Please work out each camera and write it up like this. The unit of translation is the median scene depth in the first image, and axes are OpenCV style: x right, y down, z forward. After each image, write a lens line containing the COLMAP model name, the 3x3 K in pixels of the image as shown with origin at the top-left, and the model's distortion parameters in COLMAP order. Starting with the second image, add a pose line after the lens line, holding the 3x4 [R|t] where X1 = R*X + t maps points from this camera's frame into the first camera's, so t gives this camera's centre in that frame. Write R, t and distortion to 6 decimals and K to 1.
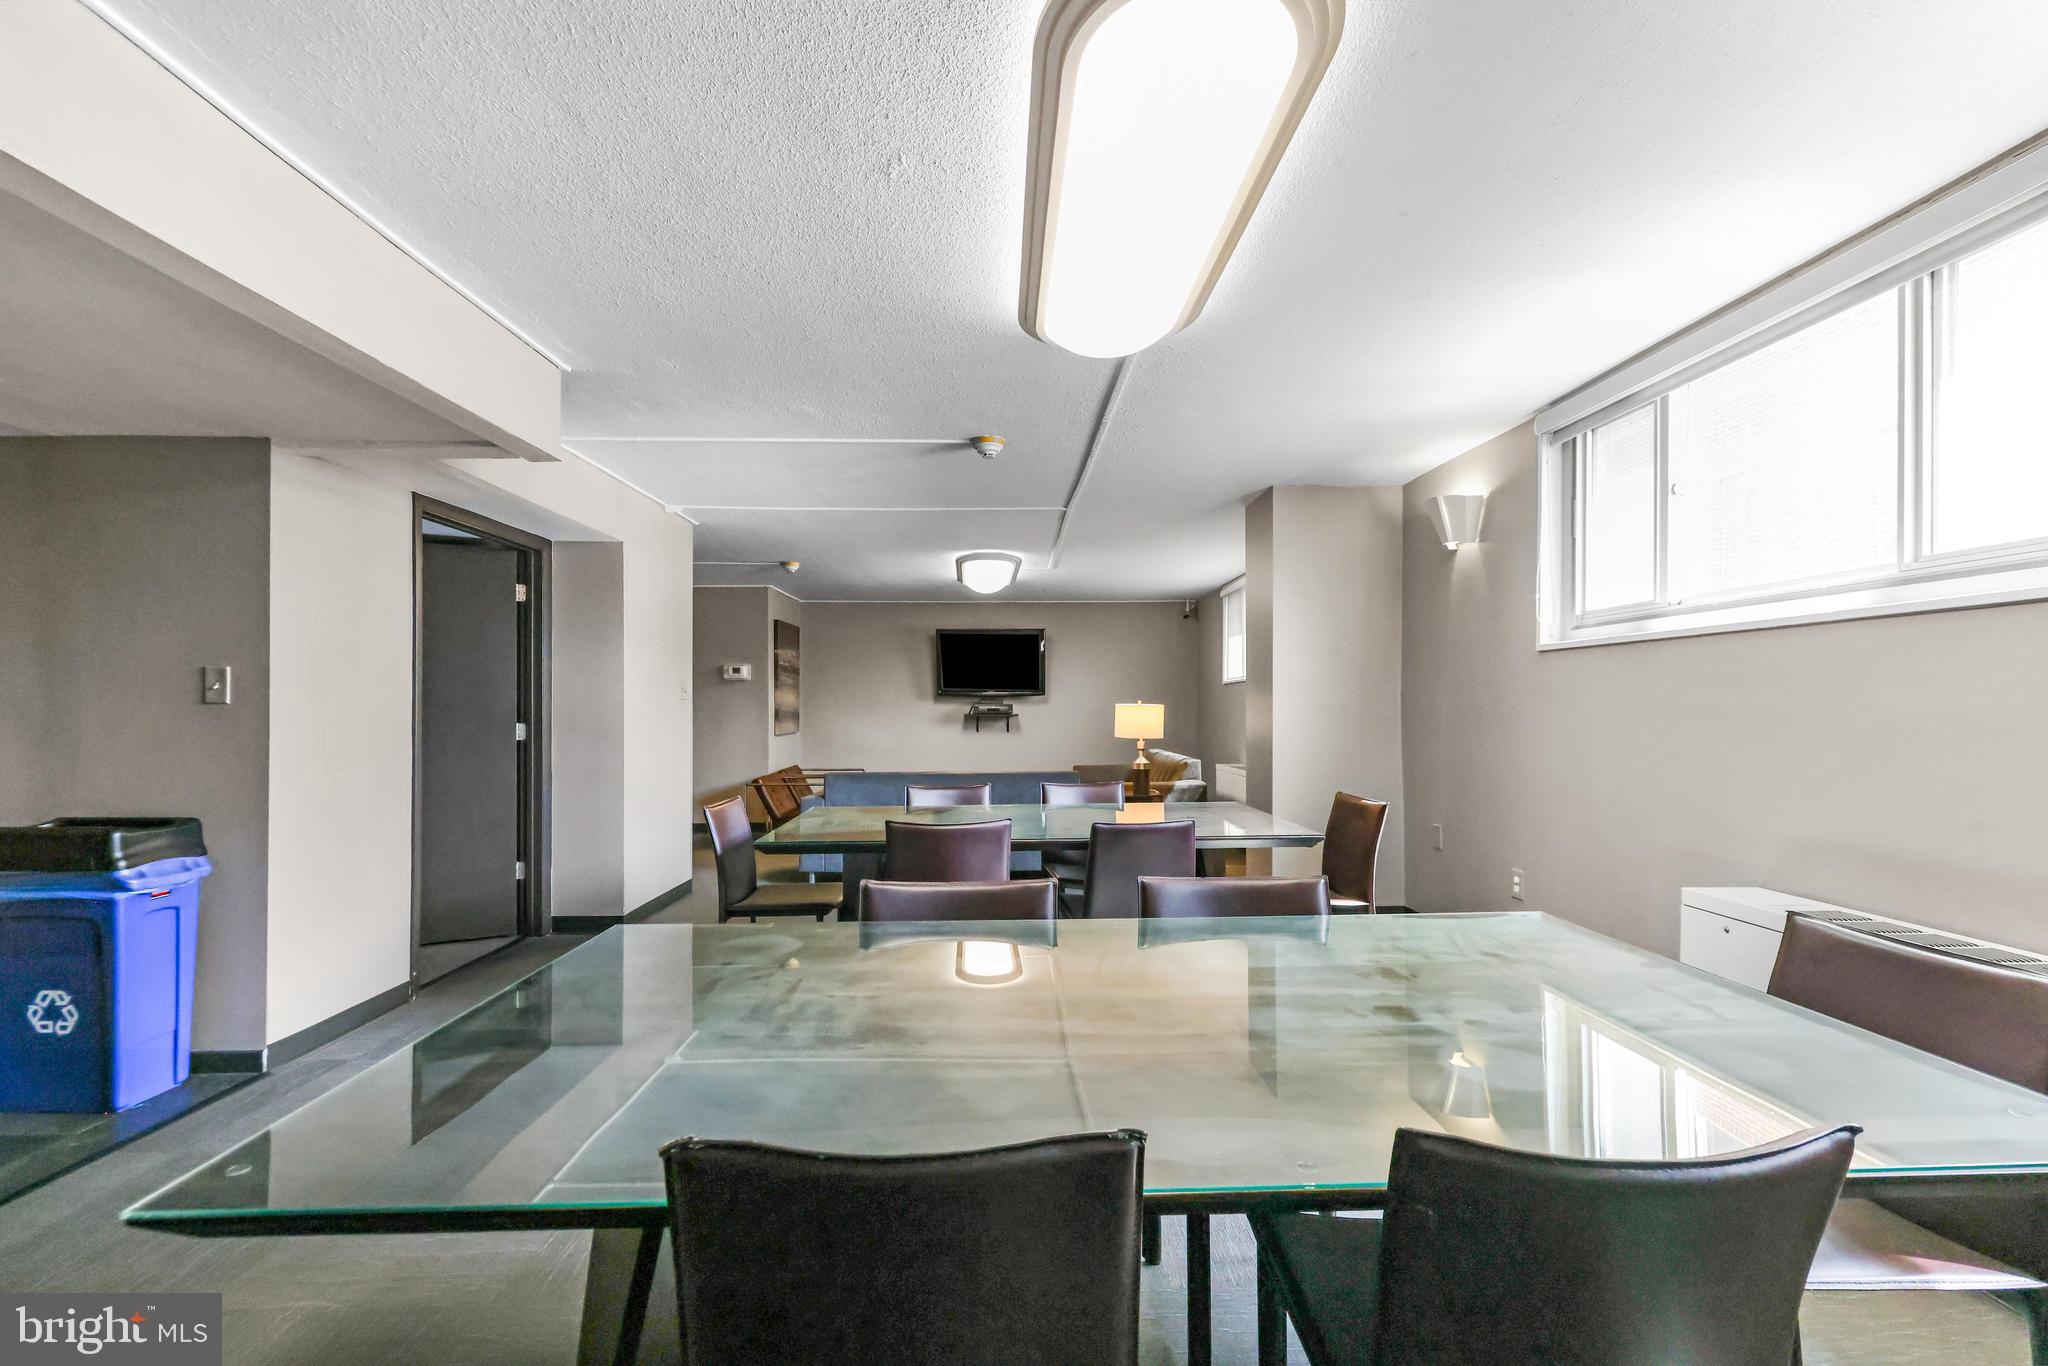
lens RADIAL K [[837.4, 0, 1020.7], [0, 837.4, 698.3], [0, 0, 1]] dist [0.000222, -0.000309]
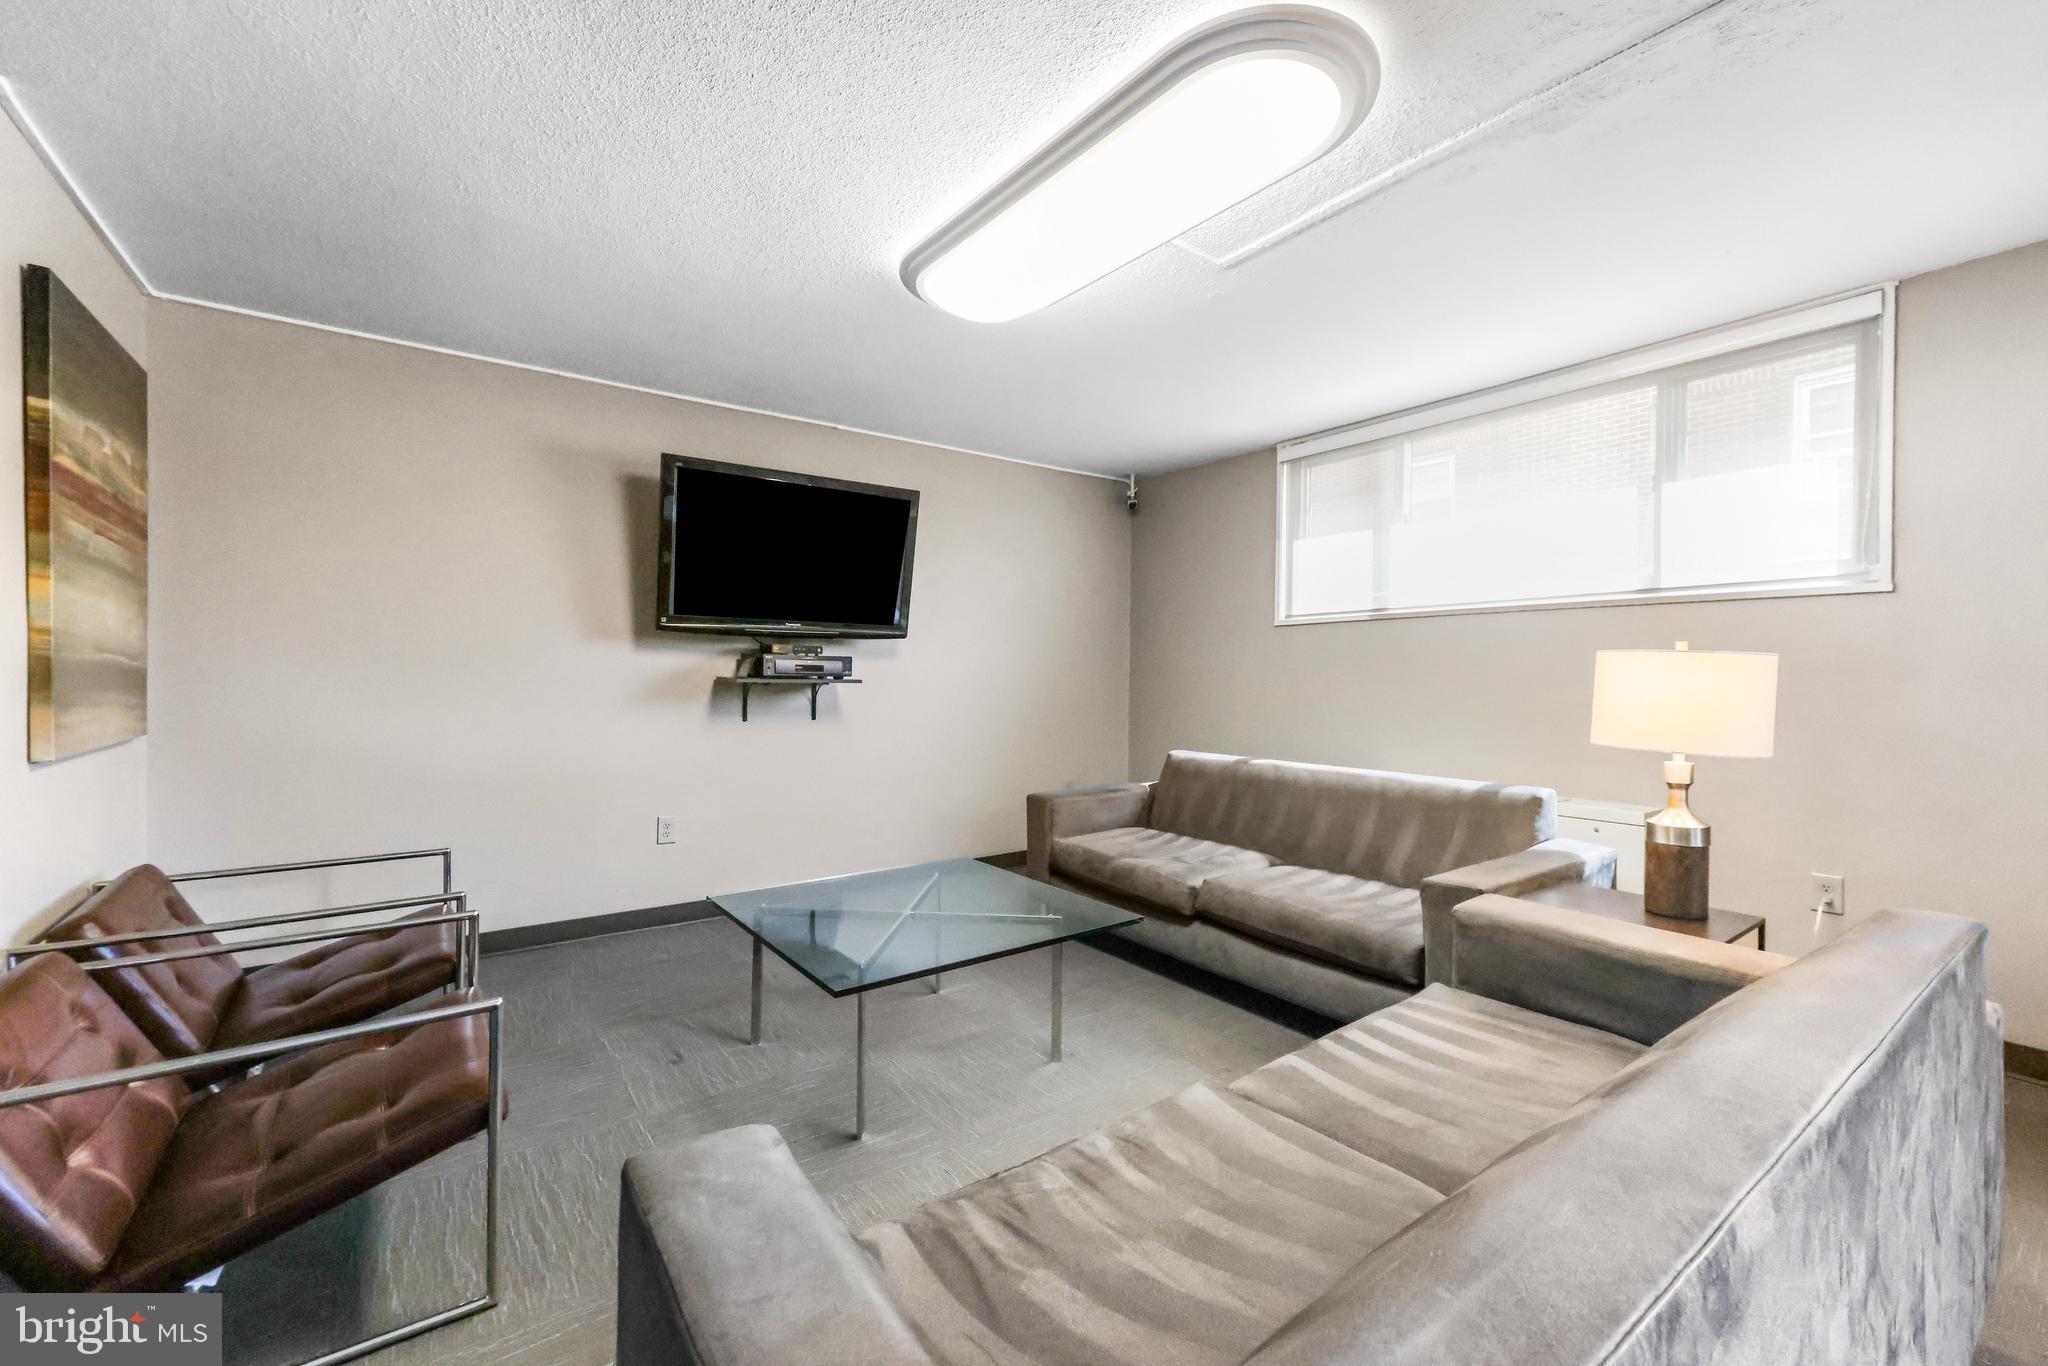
lens RADIAL K [[837.4, 0, 1025.9], [0, 837.4, 676.3], [0, 0, 1]] dist [0.000222, -0.000309]
pose [[0.821696, 0.005690, 0.569898, -0.179365], [-0.014487, 0.999836, 0.010906, 0.011859], [-0.569742, -0.017218, 0.821643, 0.589356]]
